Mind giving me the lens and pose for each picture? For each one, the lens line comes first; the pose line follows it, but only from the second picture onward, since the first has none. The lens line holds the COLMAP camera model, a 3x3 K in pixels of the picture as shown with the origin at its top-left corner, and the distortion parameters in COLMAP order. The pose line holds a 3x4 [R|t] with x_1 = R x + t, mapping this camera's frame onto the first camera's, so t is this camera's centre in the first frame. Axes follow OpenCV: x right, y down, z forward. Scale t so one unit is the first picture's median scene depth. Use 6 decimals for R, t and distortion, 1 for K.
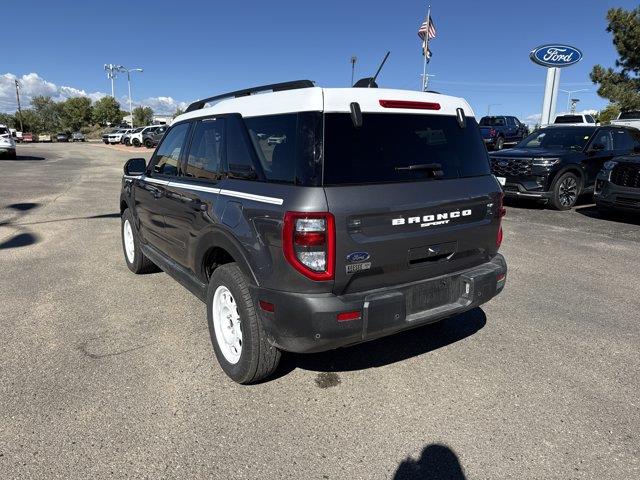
lens RADIAL K [[458.7, 0, 319.5], [0, 458.7, 237.1], [0, 0, 1]] dist [0.031374, -0.025174]
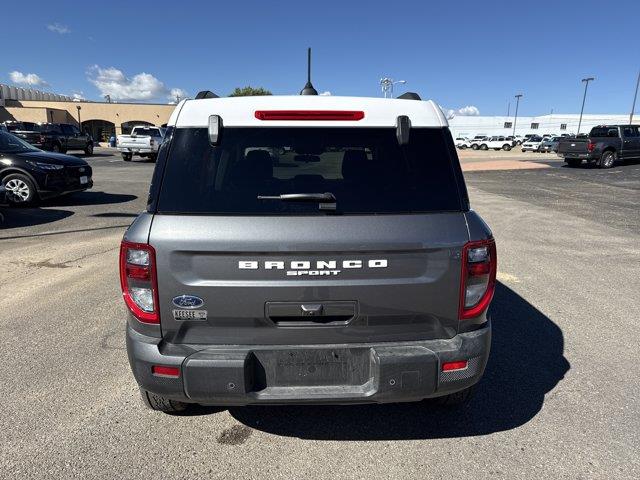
lens RADIAL K [[458.7, 0, 318.7], [0, 458.7, 239.4], [0, 0, 1]] dist [0.031374, -0.025174]
pose [[0.854472, 0.097463, -0.510274, 0.625702], [-0.106820, 0.994217, 0.011023, -0.091699], [0.508397, 0.045088, 0.859941, 0.360109]]
